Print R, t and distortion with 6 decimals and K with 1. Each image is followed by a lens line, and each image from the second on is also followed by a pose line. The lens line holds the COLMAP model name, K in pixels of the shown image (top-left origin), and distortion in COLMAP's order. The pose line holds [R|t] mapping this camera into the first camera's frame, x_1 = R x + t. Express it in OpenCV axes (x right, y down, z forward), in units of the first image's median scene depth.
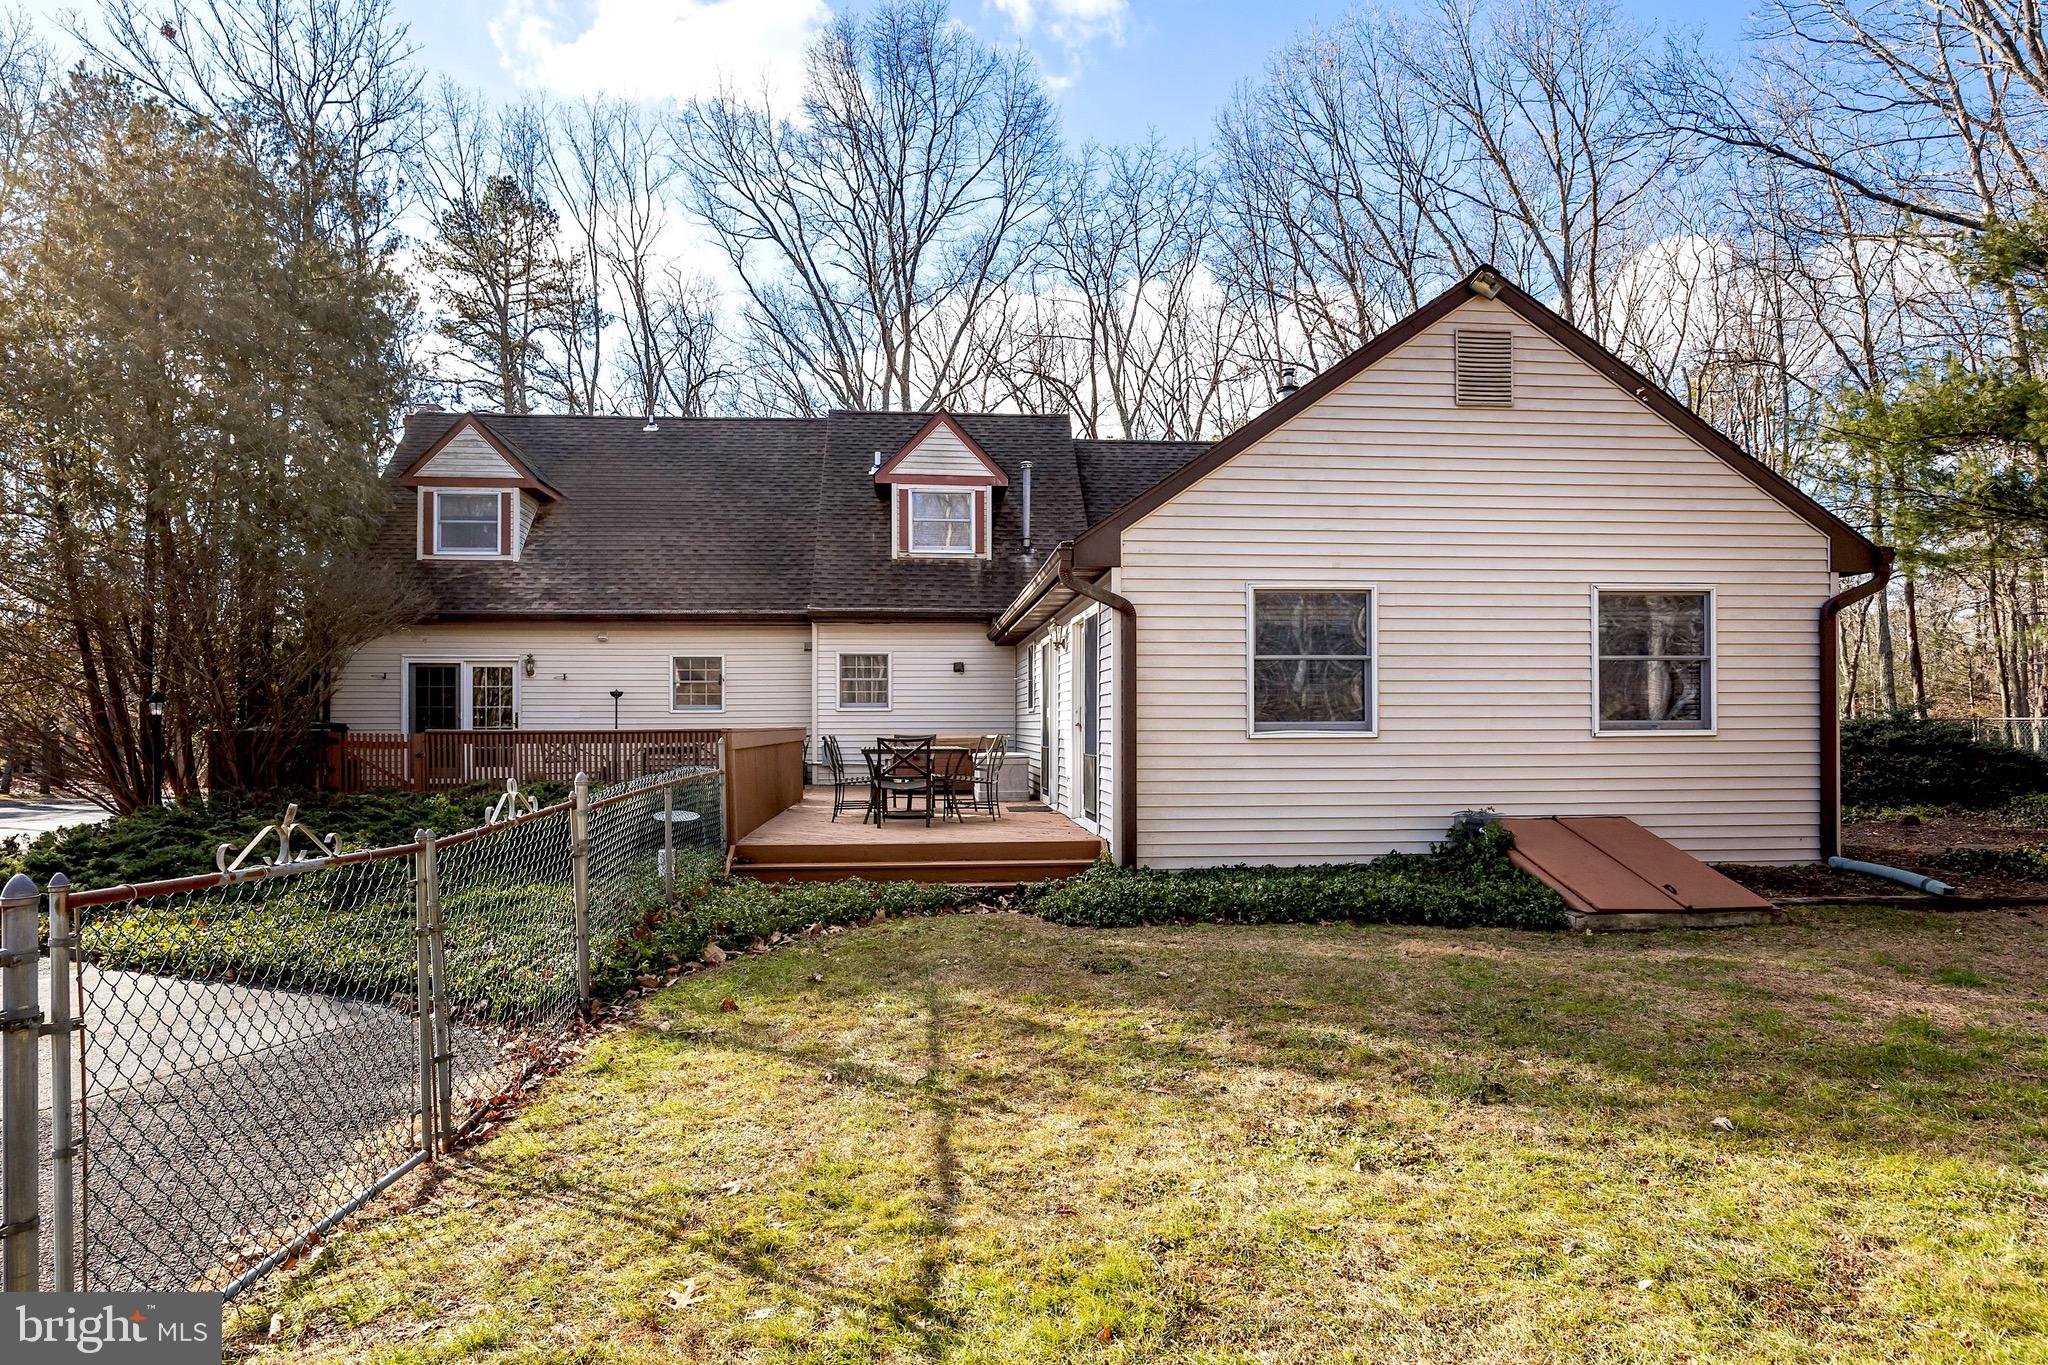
lens RADIAL K [[1129.5, 0, 1024.0], [0, 1129.5, 682.5], [0, 0, 1]] dist [-0.002511, -0.000125]
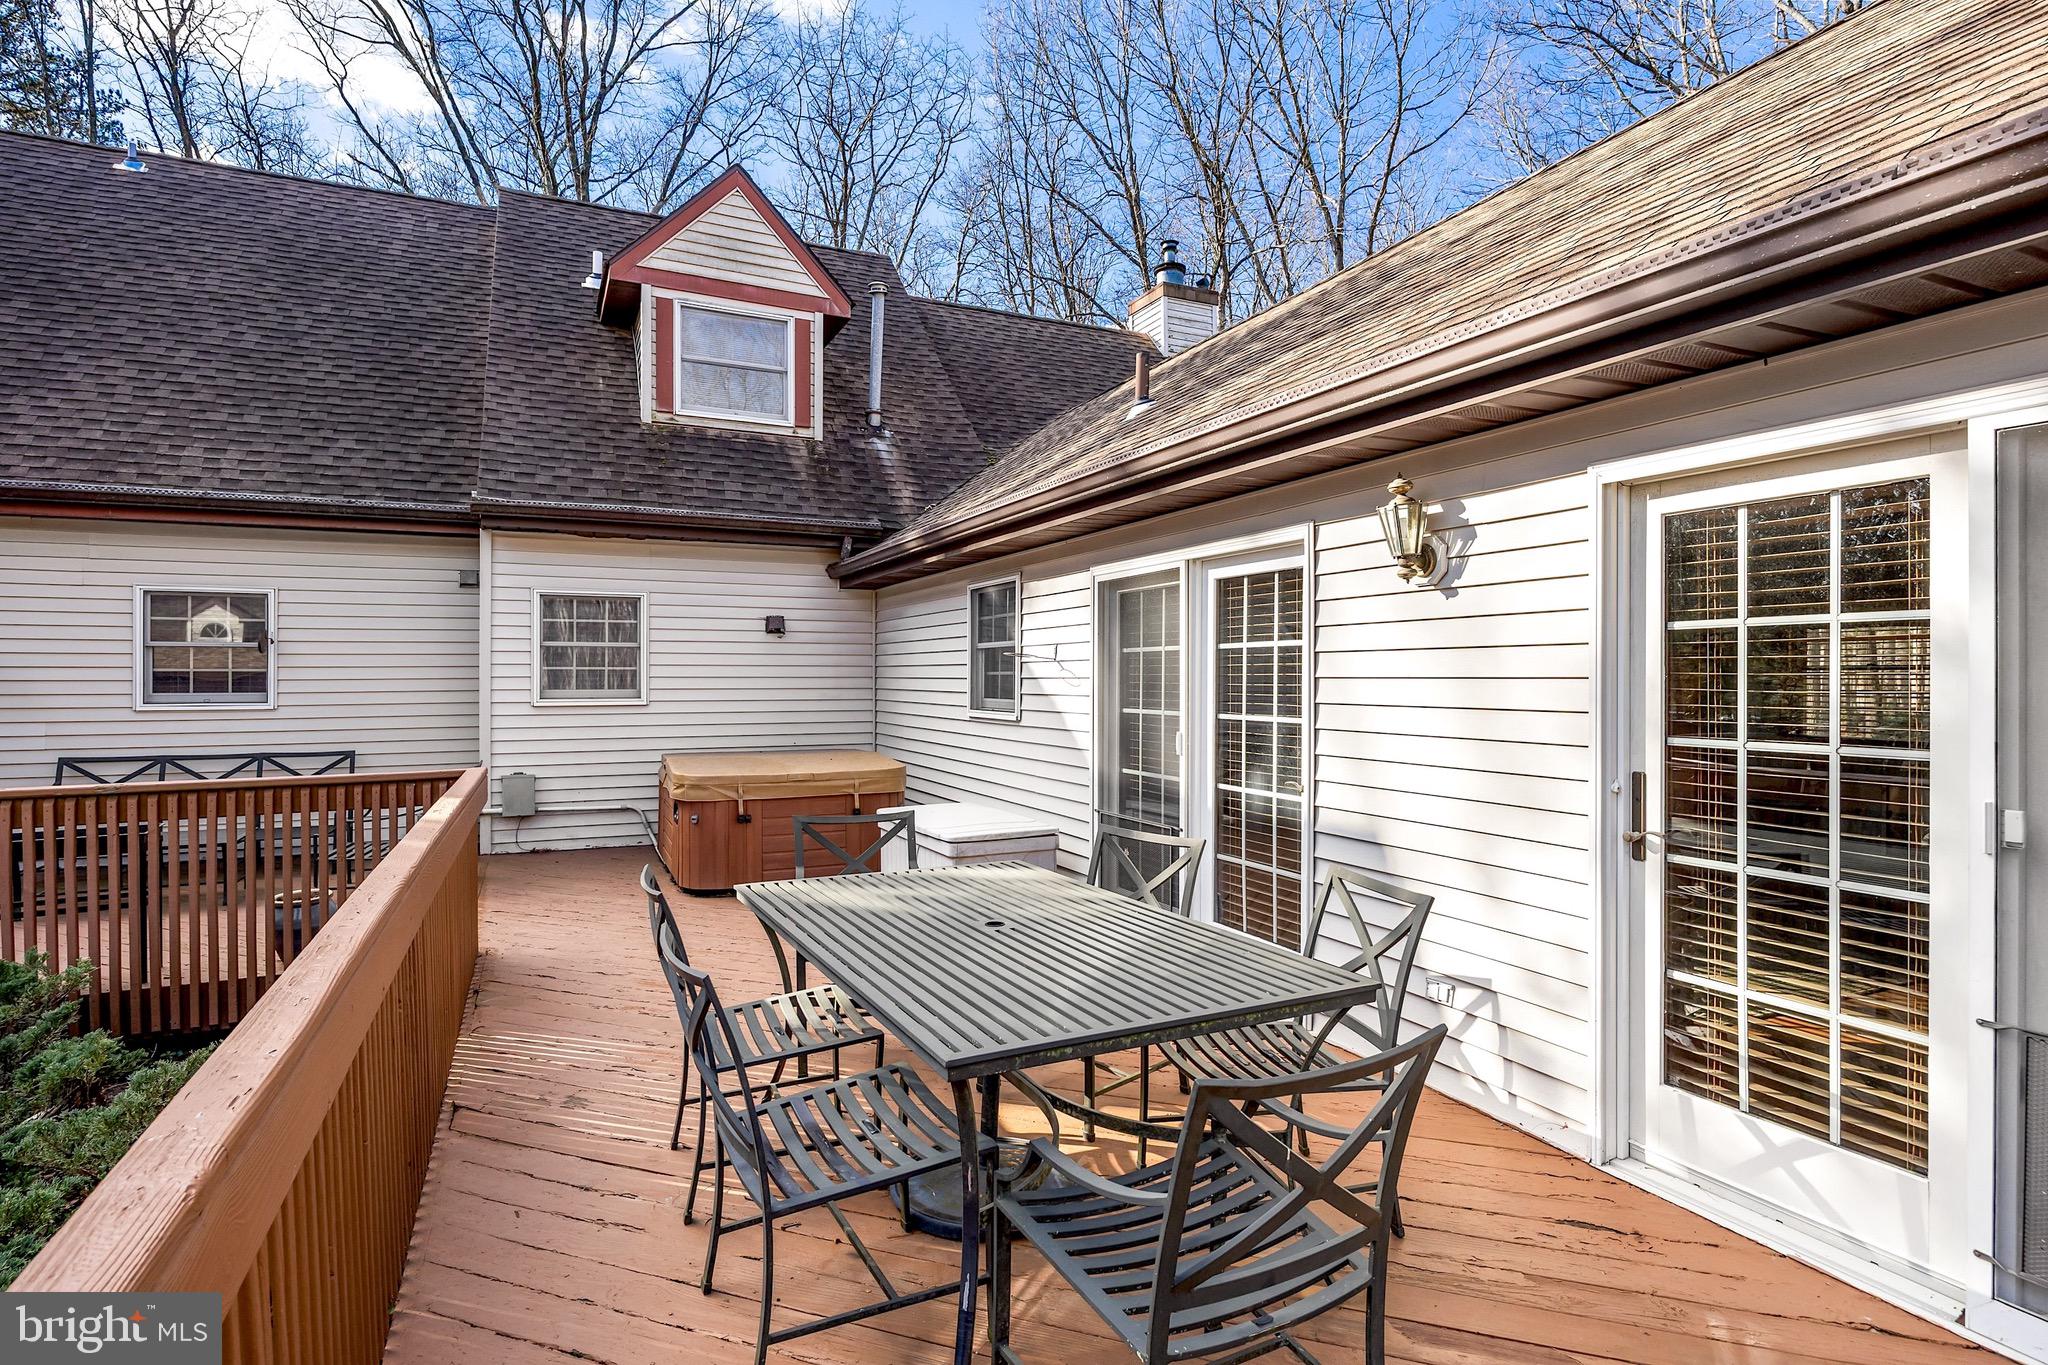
lens RADIAL K [[1025.7, 0, 1032.5], [0, 1025.7, 668.5], [0, 0, 1]] dist [-0.003269, 0.000091]
pose [[0.942685, 0.008366, 0.333578, -0.102469], [-0.017685, 0.999533, 0.024910, -0.006673], [-0.333214, -0.029381, 0.942393, 0.465234]]
